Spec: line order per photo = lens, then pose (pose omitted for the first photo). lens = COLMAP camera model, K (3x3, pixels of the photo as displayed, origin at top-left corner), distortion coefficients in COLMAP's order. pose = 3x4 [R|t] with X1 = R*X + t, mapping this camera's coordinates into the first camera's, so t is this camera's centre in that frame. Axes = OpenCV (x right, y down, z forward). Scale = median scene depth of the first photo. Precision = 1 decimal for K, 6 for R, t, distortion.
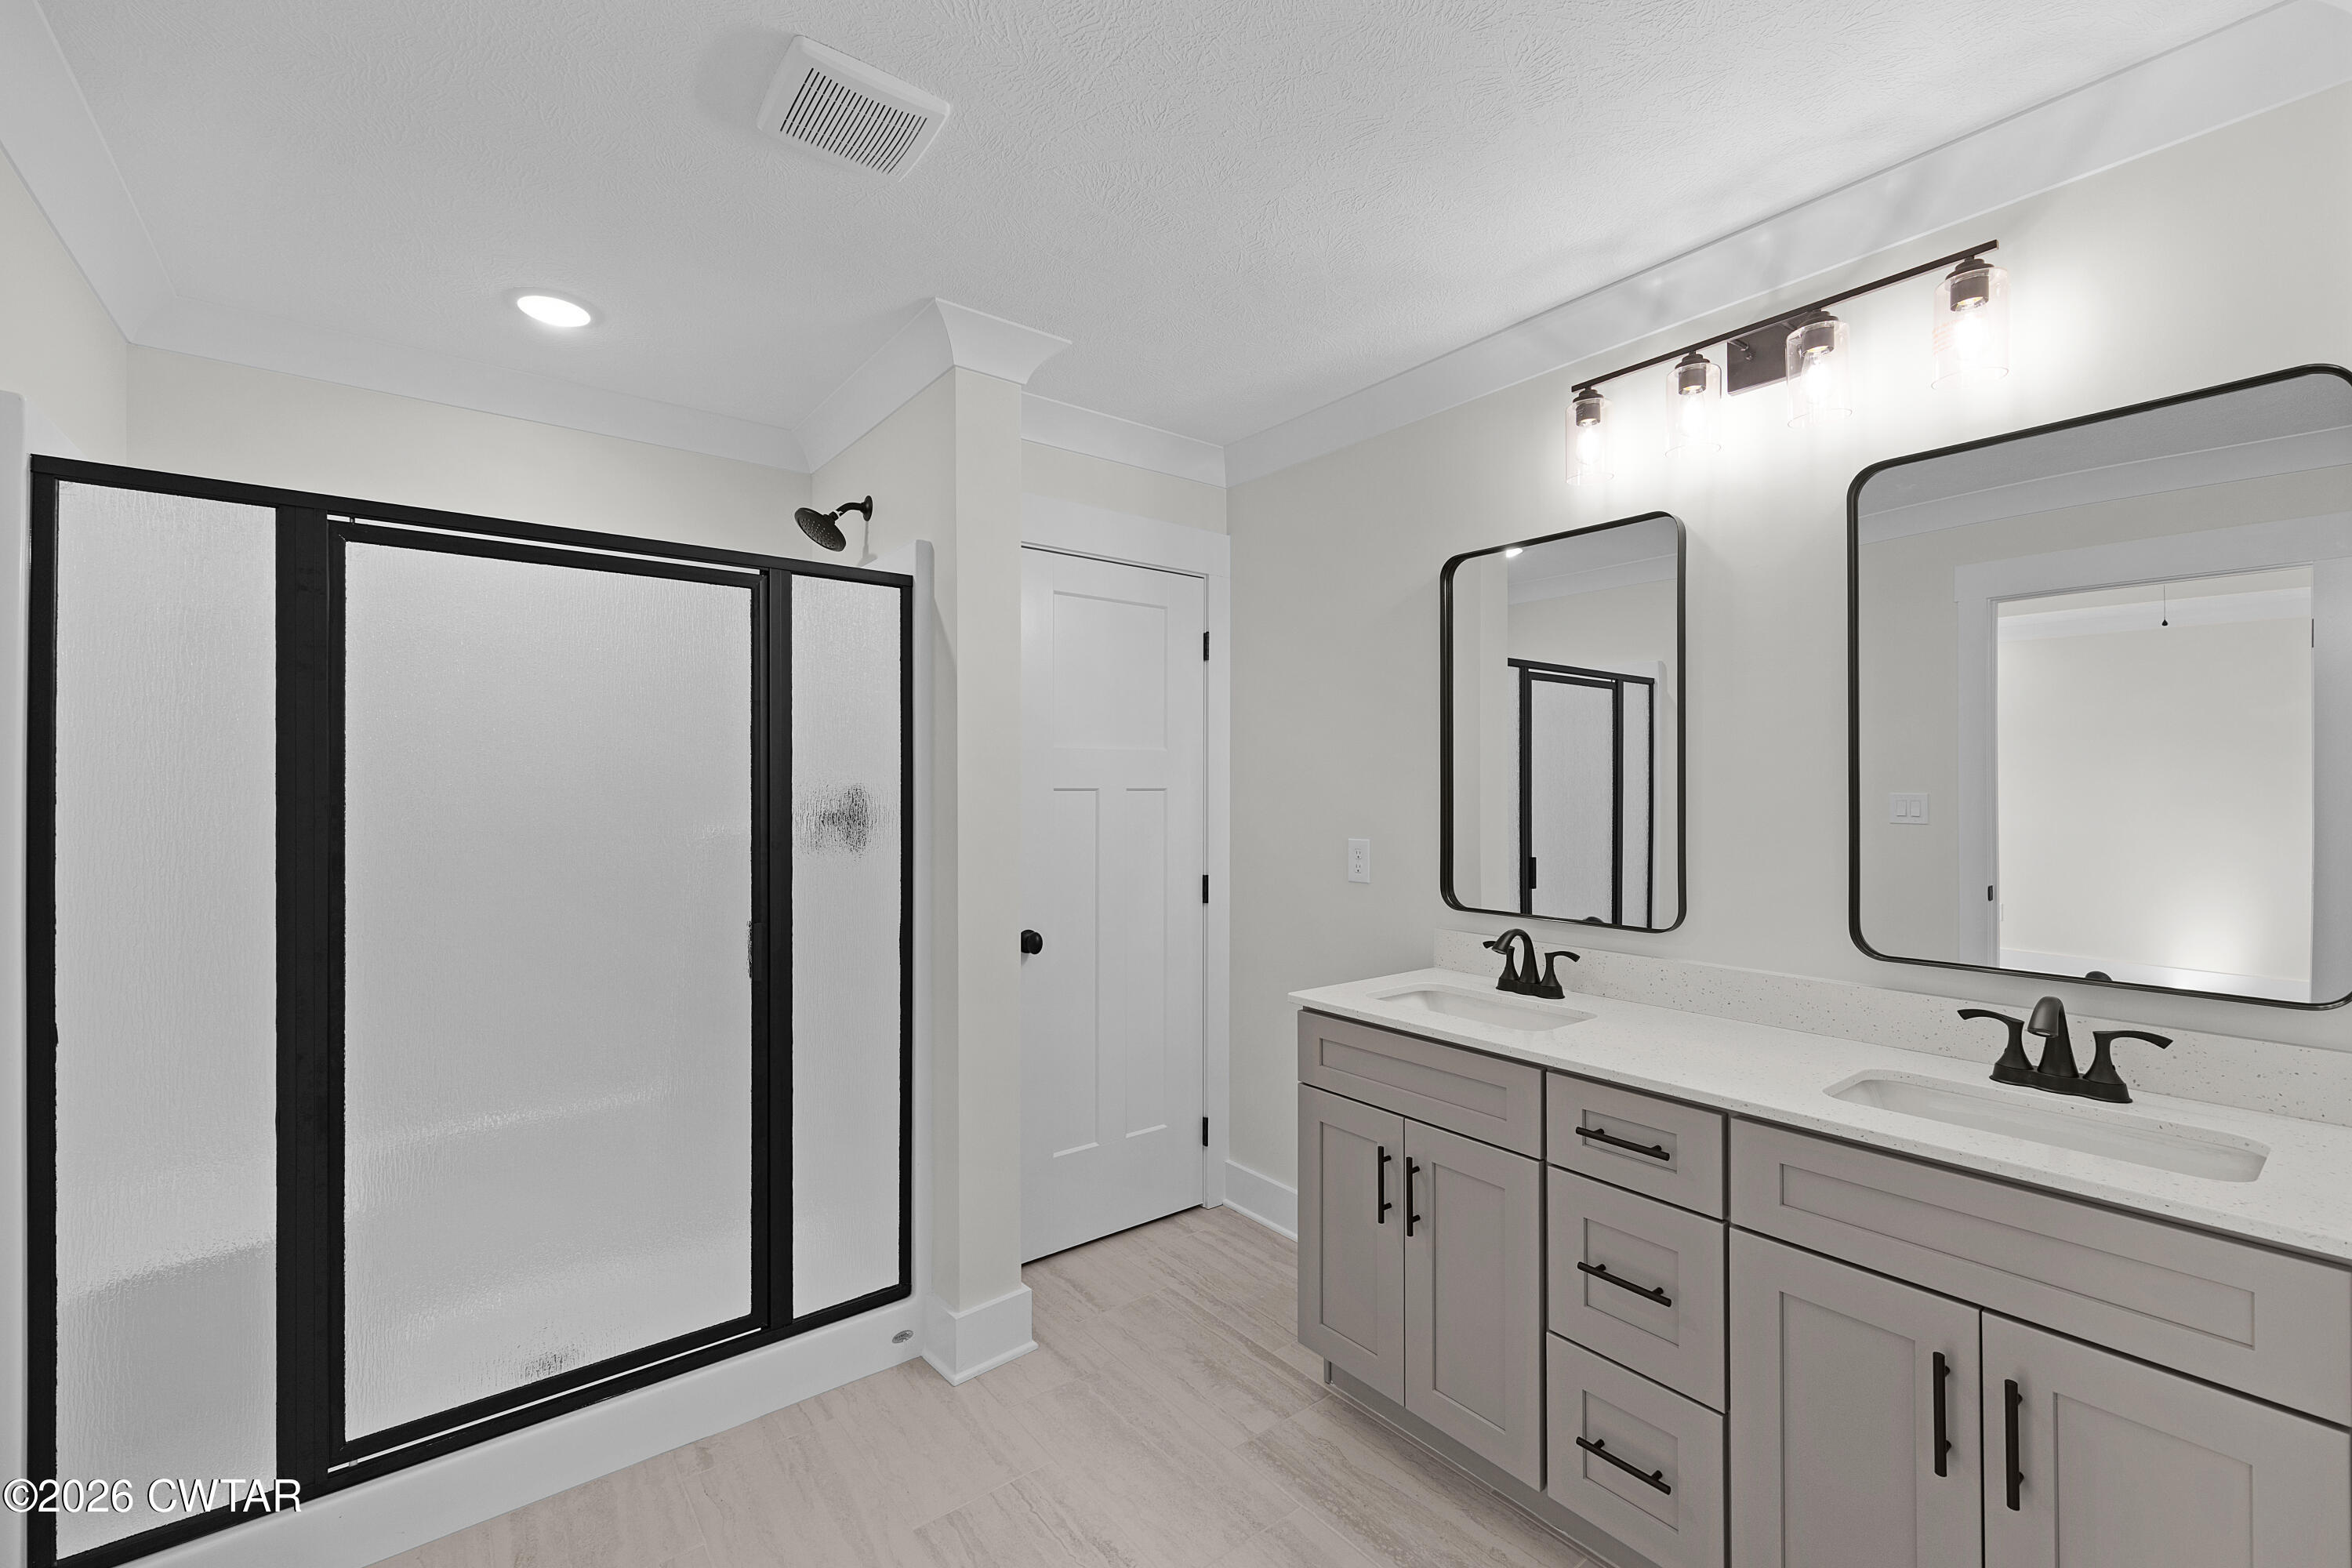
lens RADIAL K [[952.6, 0, 1239.5], [0, 952.6, 803.2], [0, 0, 1]] dist [-0.001175, -0.000002]
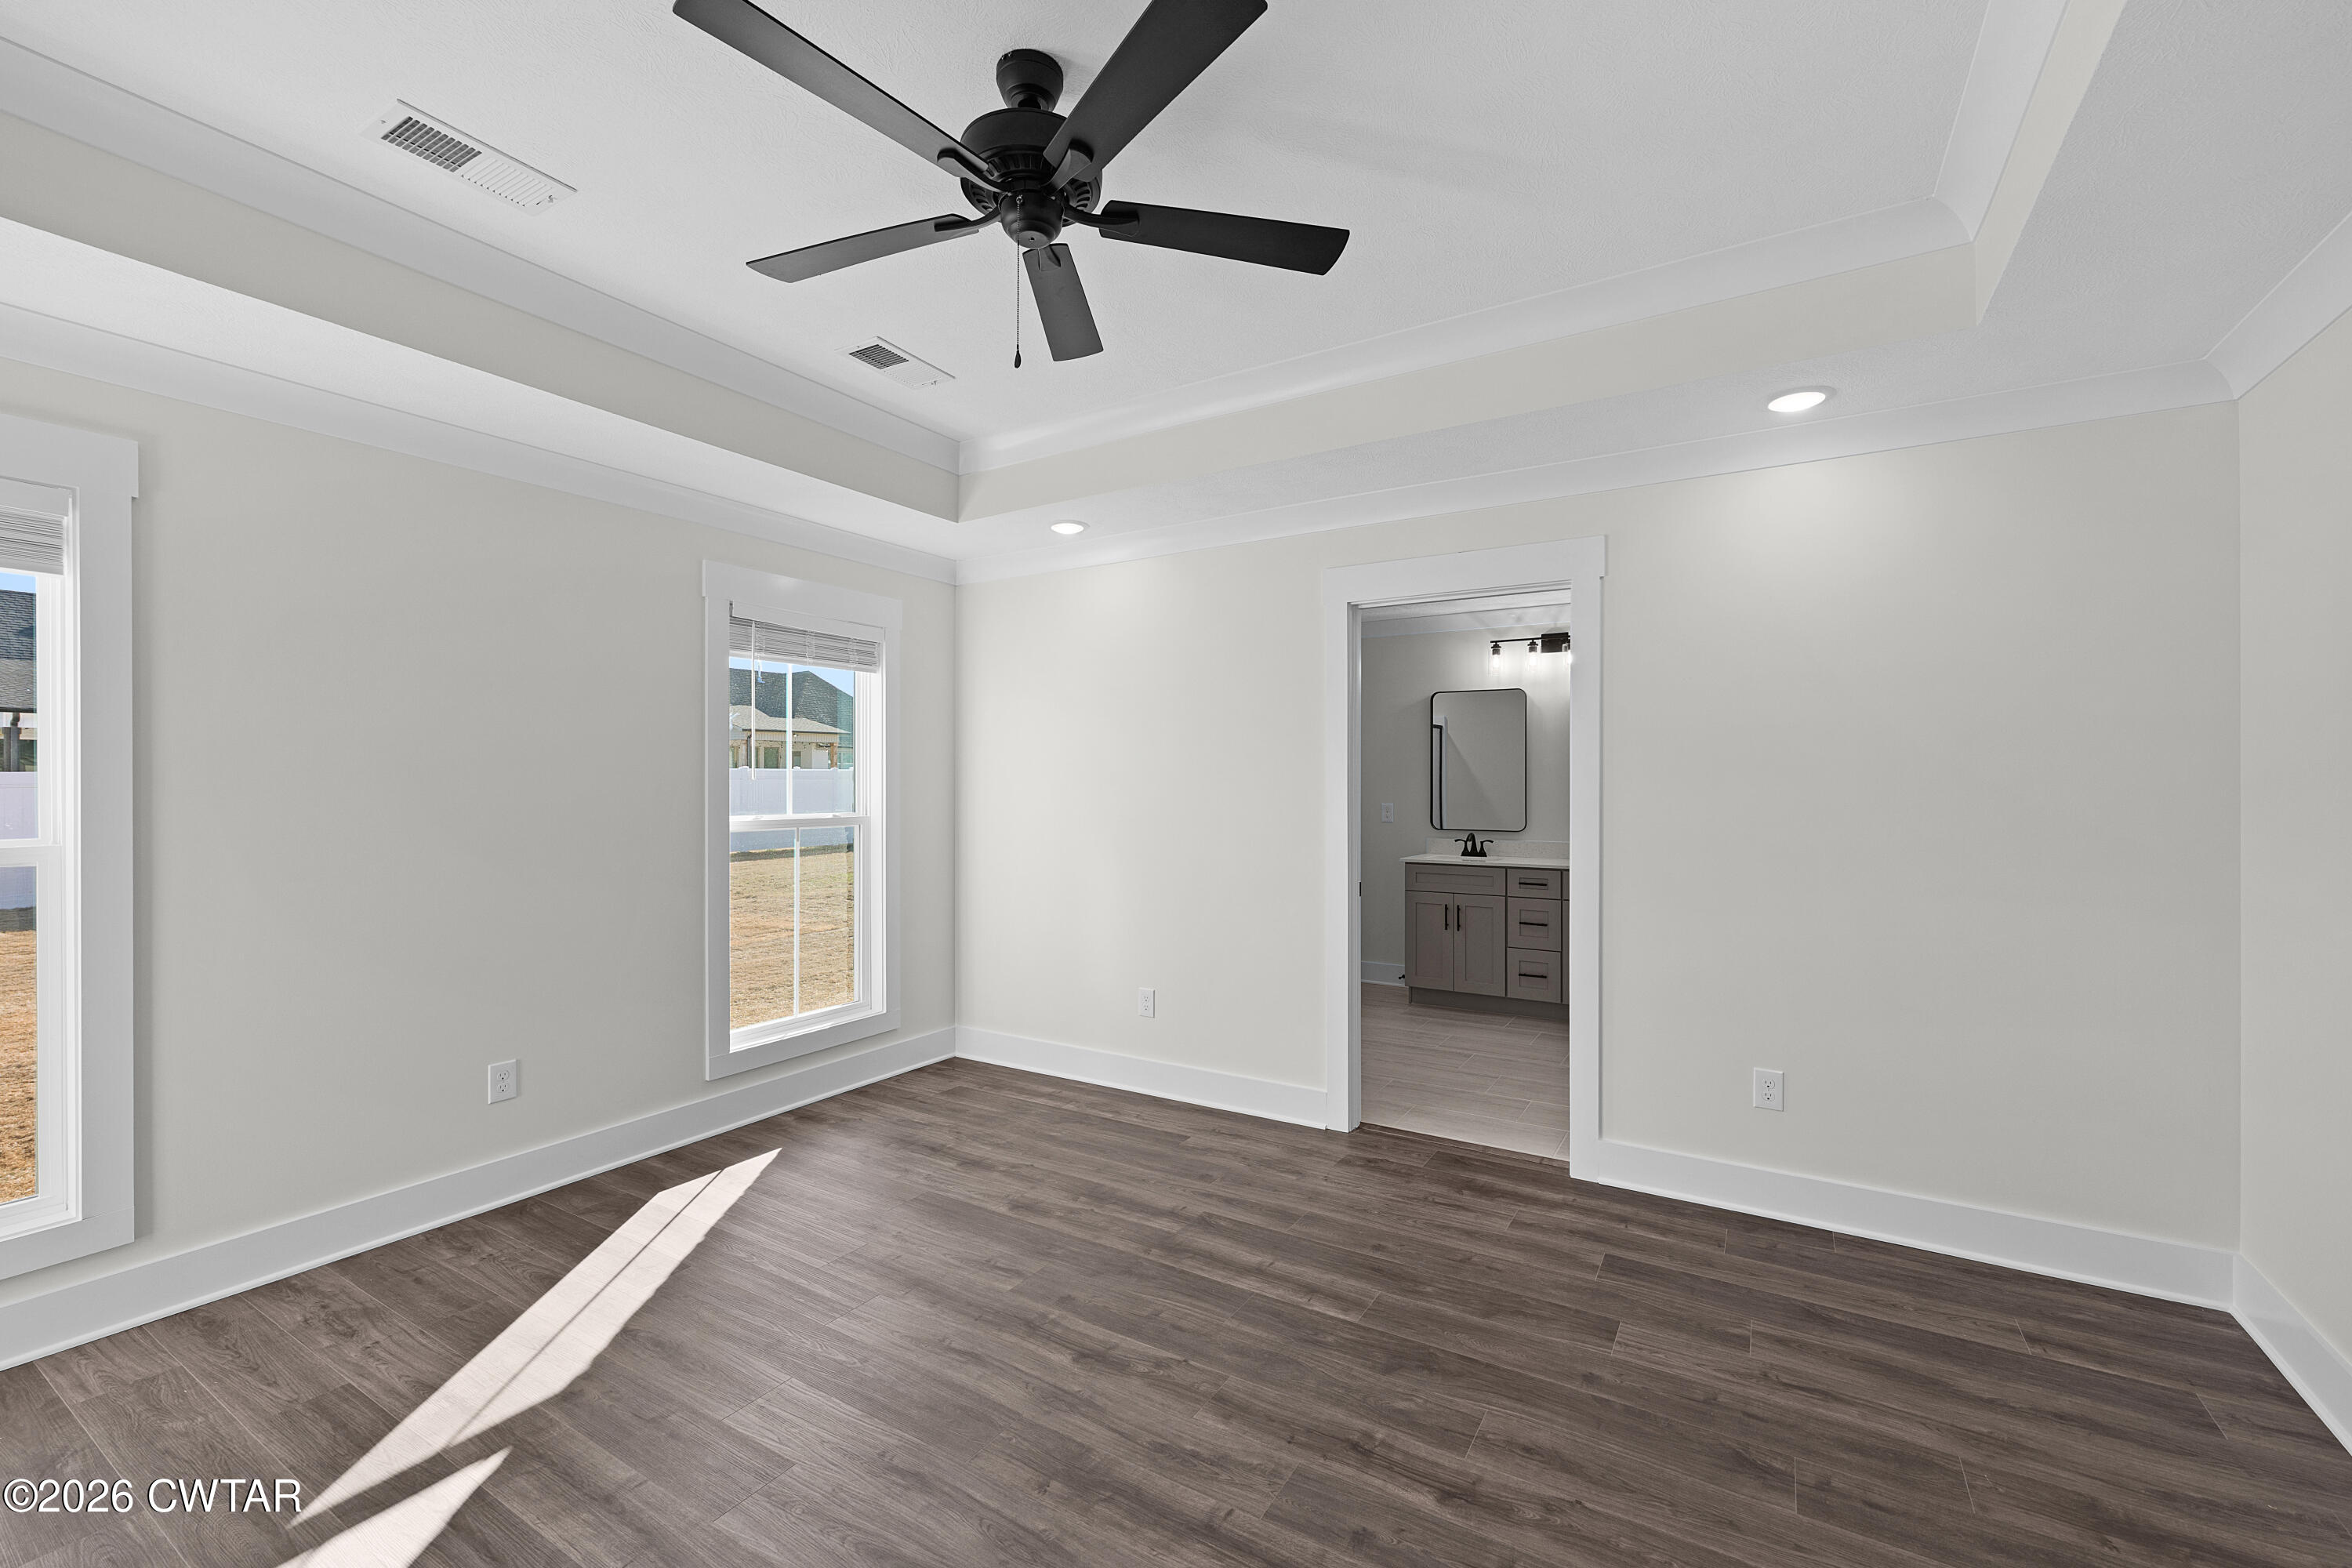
lens RADIAL K [[966.0, 0, 1182.0], [0, 966.0, 794.7], [0, 0, 1]] dist [-0.002116, 0.003477]
pose [[0.952921, -0.004008, 0.303193, -1.426676], [0.005352, 0.999979, -0.003601, 0.027115], [-0.303173, 0.005054, 0.952922, -1.492021]]
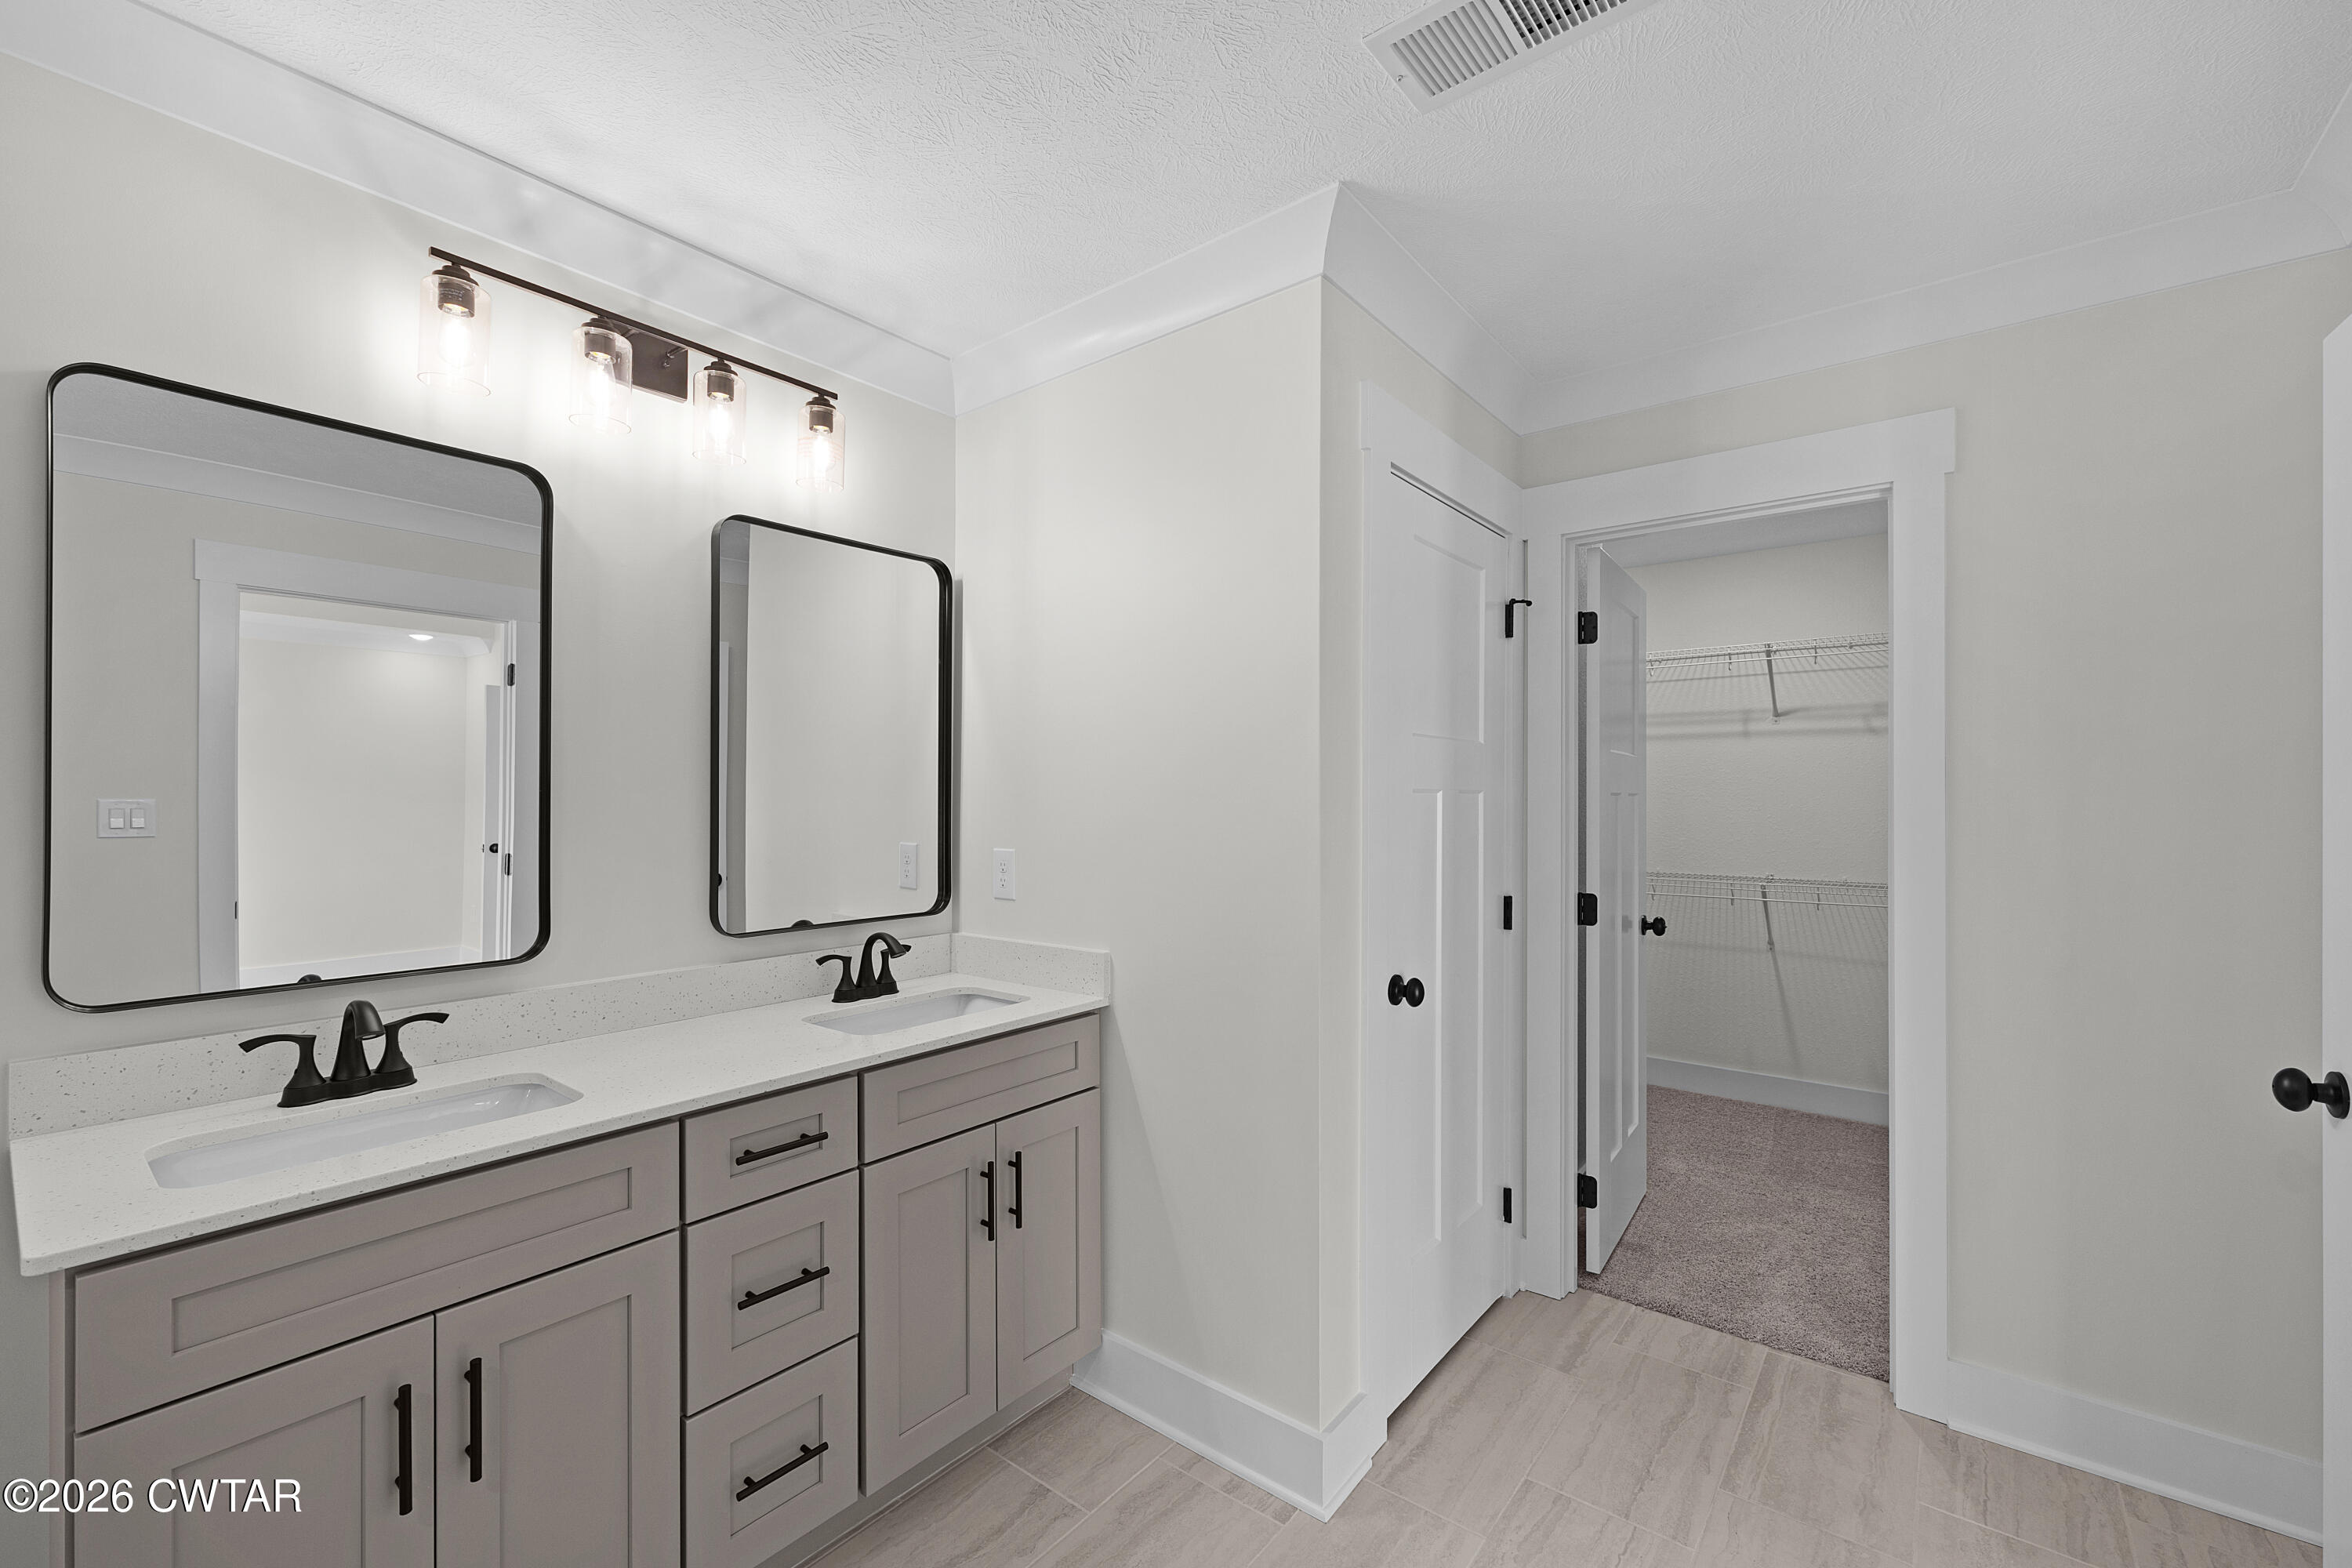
lens RADIAL K [[966.0, 0, 1182.0], [0, 966.0, 794.7], [0, 0, 1]] dist [-0.002116, 0.003477]
pose [[-0.180694, -0.001327, 0.983538, -0.502873], [0.009016, 0.999955, 0.003005, -0.009368], [-0.983498, 0.009410, -0.180674, 0.576833]]
